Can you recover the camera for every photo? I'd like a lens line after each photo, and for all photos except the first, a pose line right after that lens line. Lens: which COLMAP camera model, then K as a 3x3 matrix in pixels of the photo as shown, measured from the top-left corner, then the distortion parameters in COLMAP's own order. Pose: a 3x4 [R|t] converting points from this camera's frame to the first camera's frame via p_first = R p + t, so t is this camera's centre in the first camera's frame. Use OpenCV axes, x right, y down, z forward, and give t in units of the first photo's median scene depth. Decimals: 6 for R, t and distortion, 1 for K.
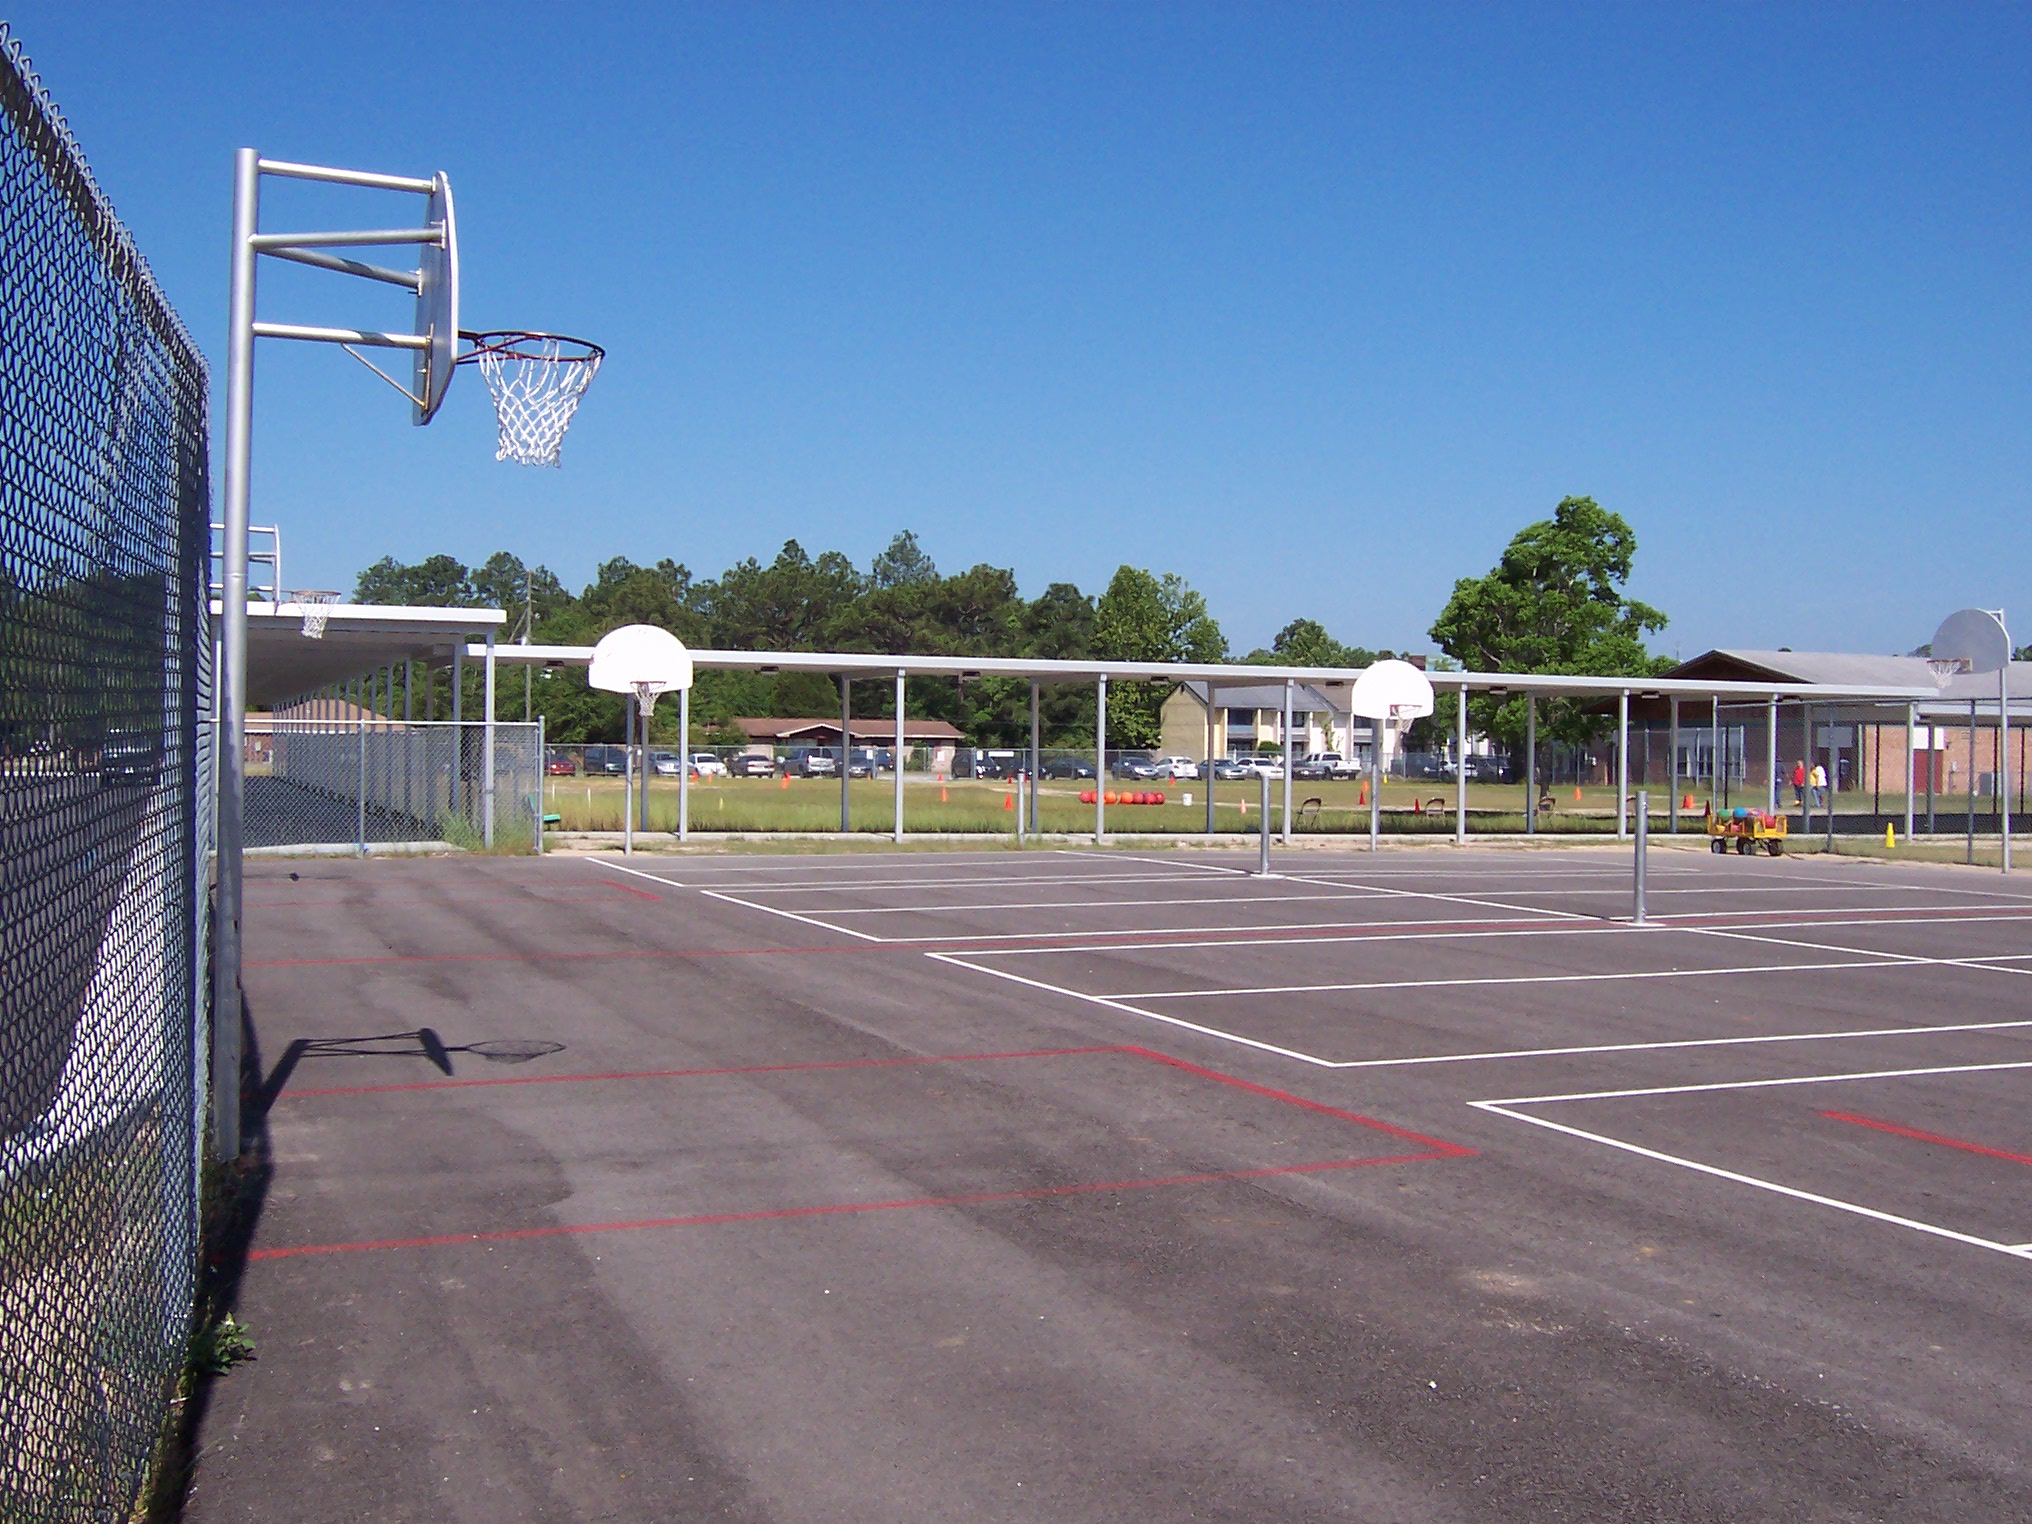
lens RADIAL K [[2177.3, 0, 1016.0], [0, 2177.3, 762.0], [0, 0, 1]] dist [-0.133550, 0.217970]
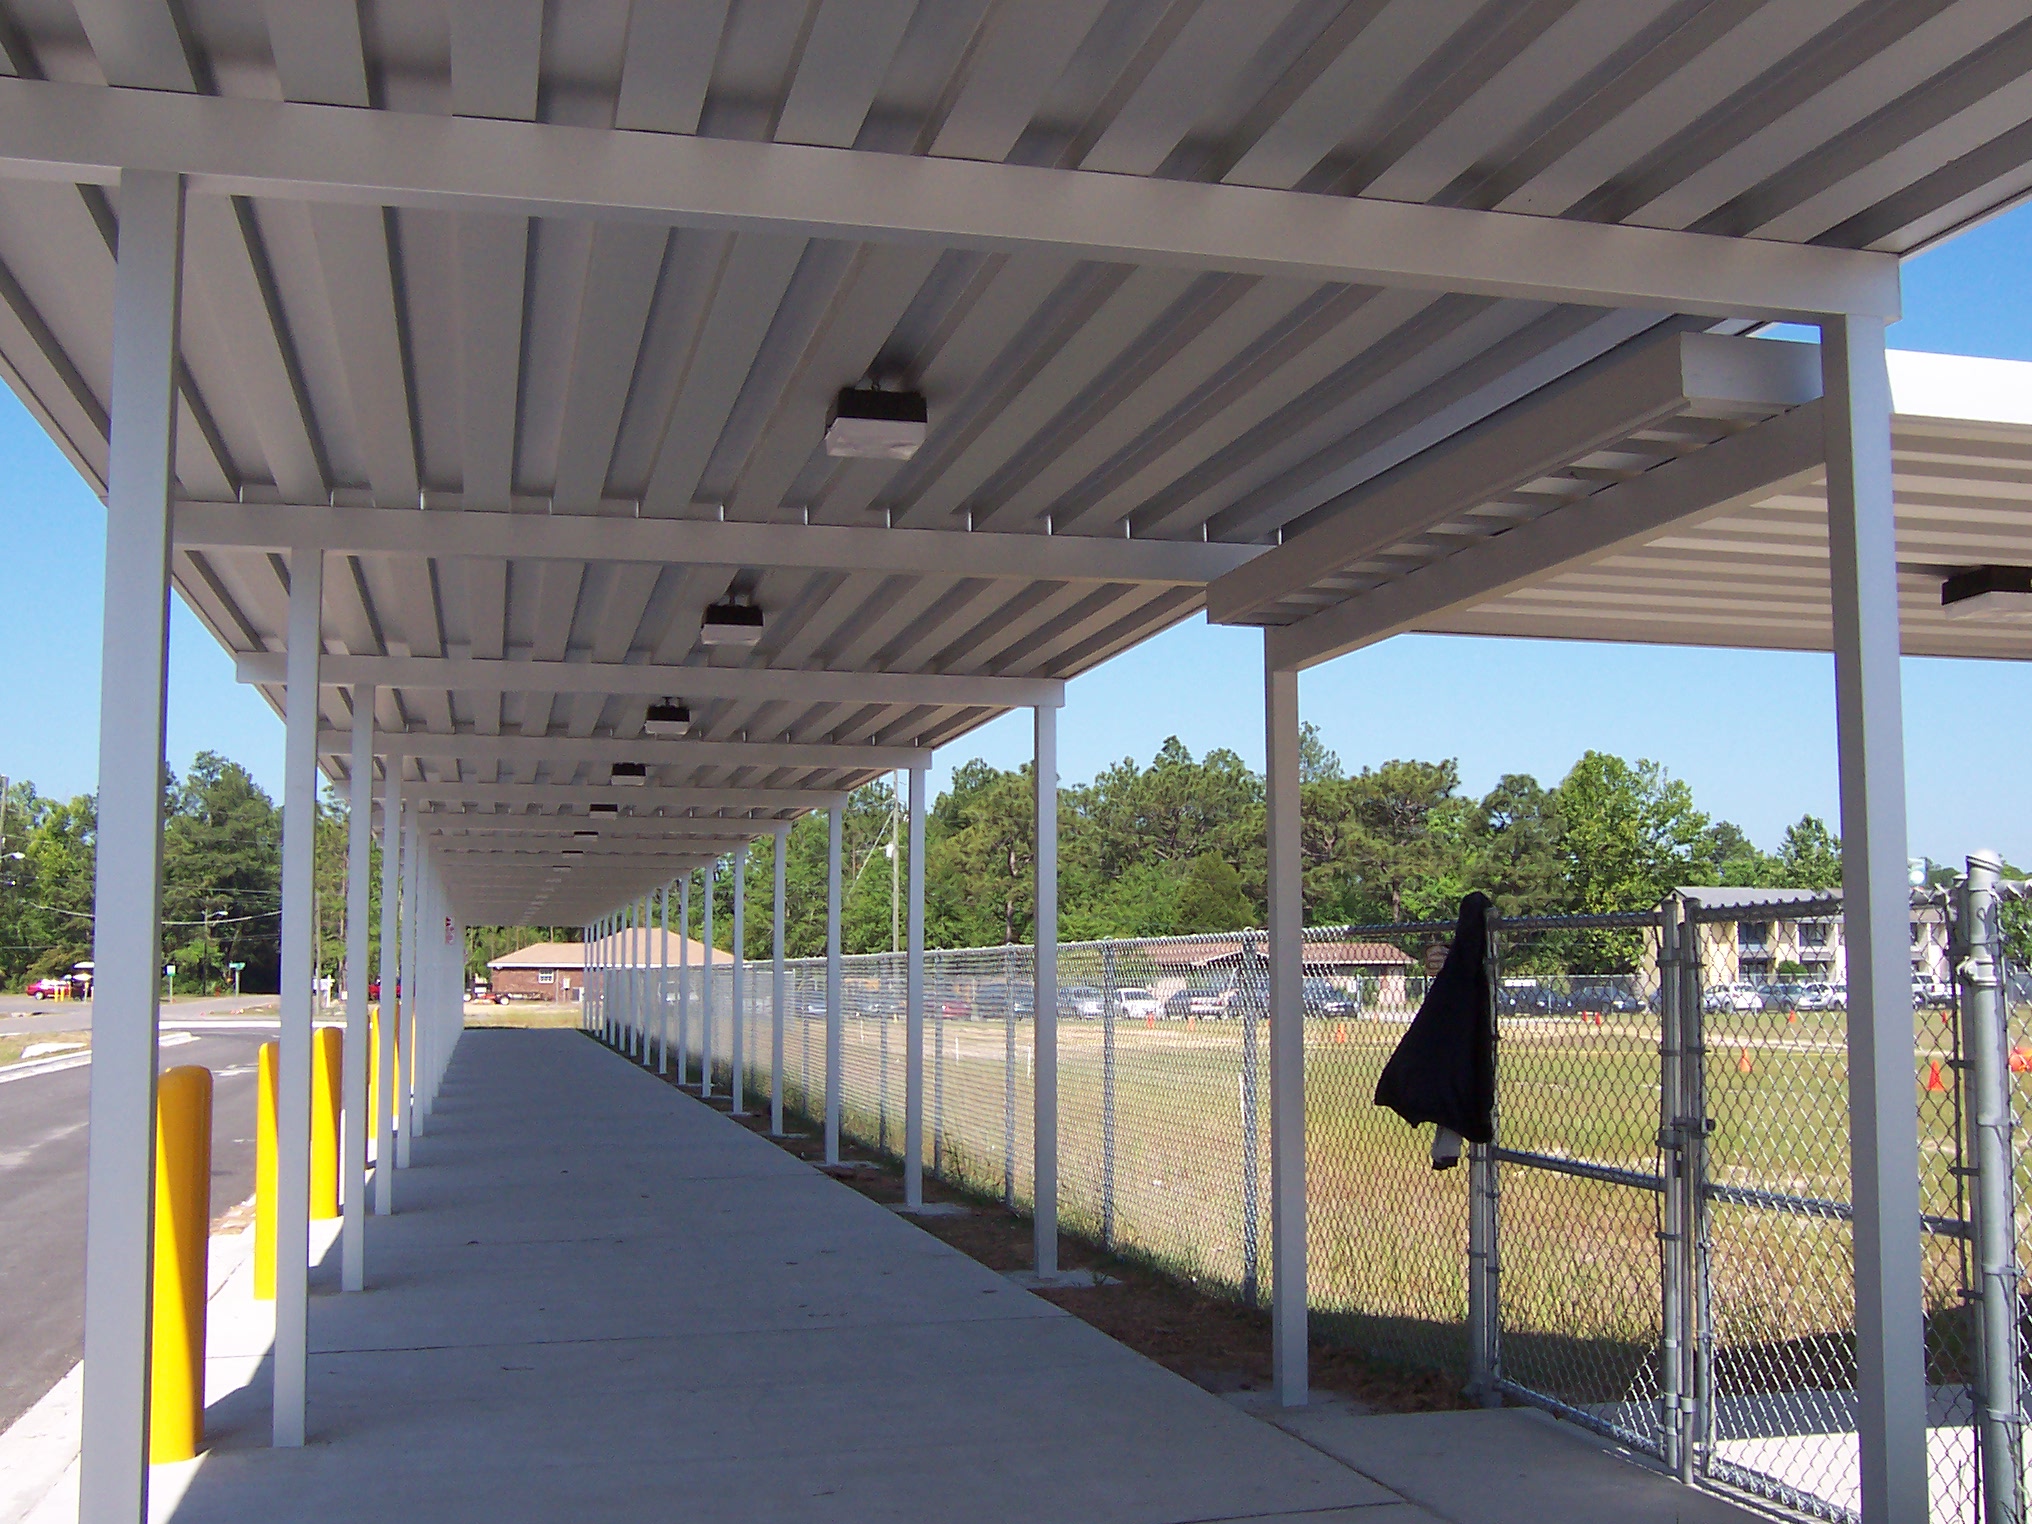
lens RADIAL K [[2177.3, 0, 1016.0], [0, 2177.3, 762.0], [0, 0, 1]] dist [-0.133550, 0.217970]
pose [[0.990561, -0.026030, -0.134579, -0.056204], [0.011705, 0.994280, -0.106160, -0.001662], [0.136572, 0.103583, 0.985200, 0.164907]]
